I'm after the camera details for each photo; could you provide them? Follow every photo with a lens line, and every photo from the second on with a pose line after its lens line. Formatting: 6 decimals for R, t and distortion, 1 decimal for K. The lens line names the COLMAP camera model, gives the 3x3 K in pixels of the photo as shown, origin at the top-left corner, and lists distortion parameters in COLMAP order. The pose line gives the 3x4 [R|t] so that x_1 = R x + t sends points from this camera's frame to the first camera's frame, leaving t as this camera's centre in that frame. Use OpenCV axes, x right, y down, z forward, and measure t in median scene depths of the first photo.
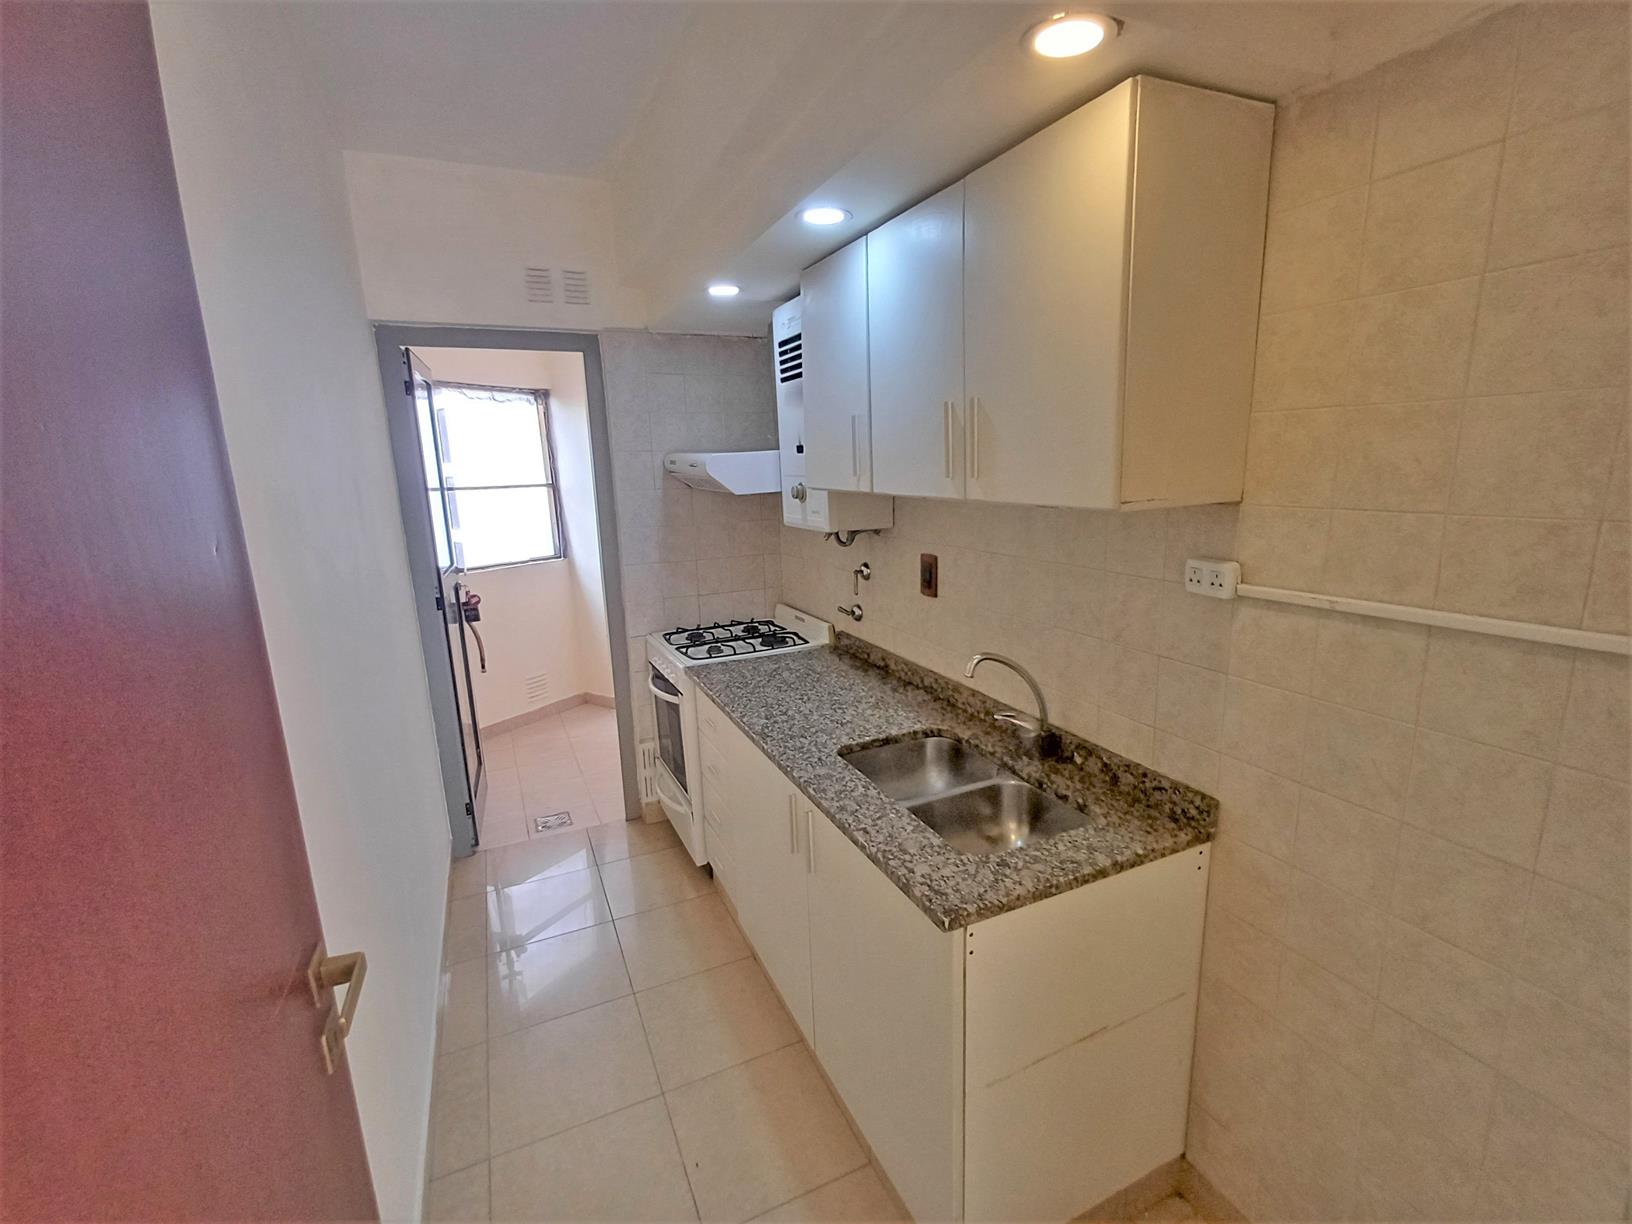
lens RADIAL K [[747.1, 0, 823.1], [0, 747.1, 616.7], [0, 0, 1]] dist [0.003421, 0.000881]
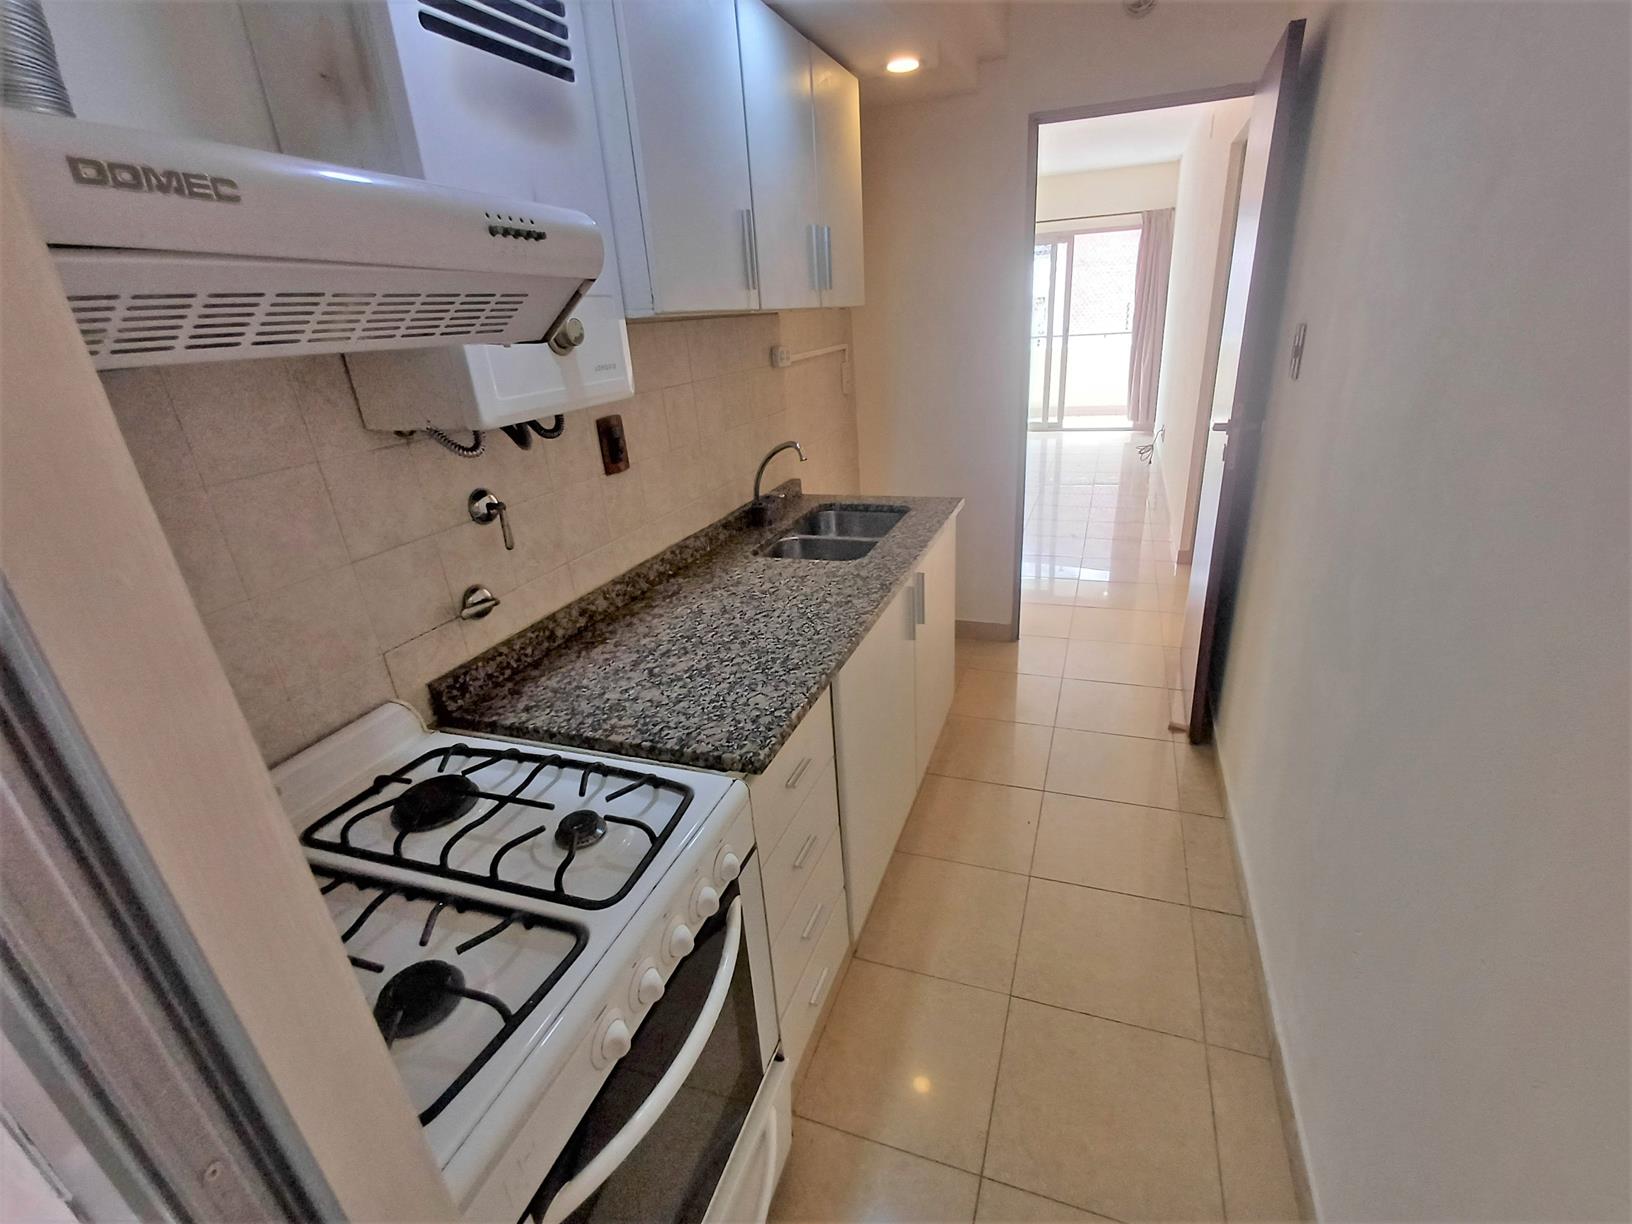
lens RADIAL K [[747.1, 0, 830.7], [0, 747.1, 614.8], [0, 0, 1]] dist [0.003421, 0.000881]
pose [[-0.712828, -0.194313, 0.673883, -0.548084], [0.227904, 0.844530, 0.484592, -0.222245], [-0.663277, 0.499012, -0.557720, 1.330489]]
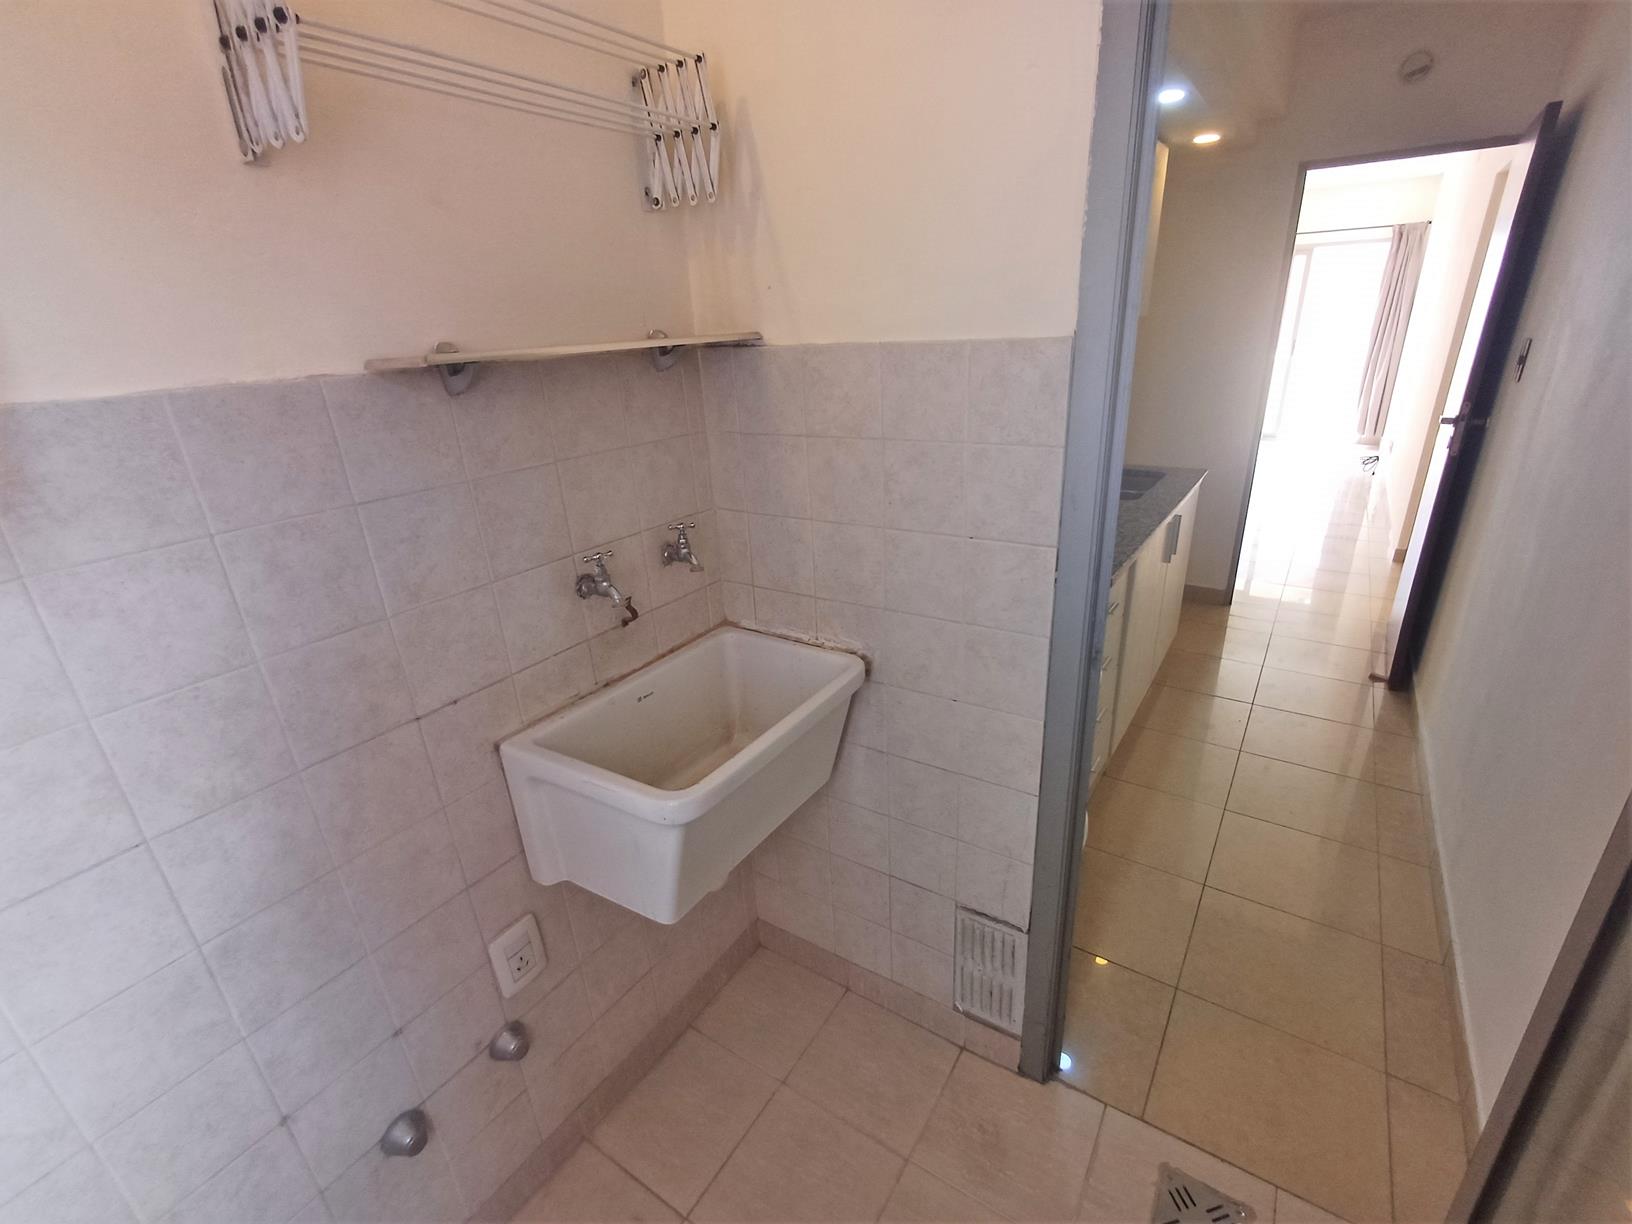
lens RADIAL K [[747.1, 0, 815.6], [0, 747.1, 620.9], [0, 0, 1]] dist [0.003421, 0.000881]
pose [[-0.526487, -0.264277, 0.808065, -0.718557], [0.233539, 0.868943, 0.436346, -0.320224], [-0.817478, 0.418445, -0.395768, 1.745436]]
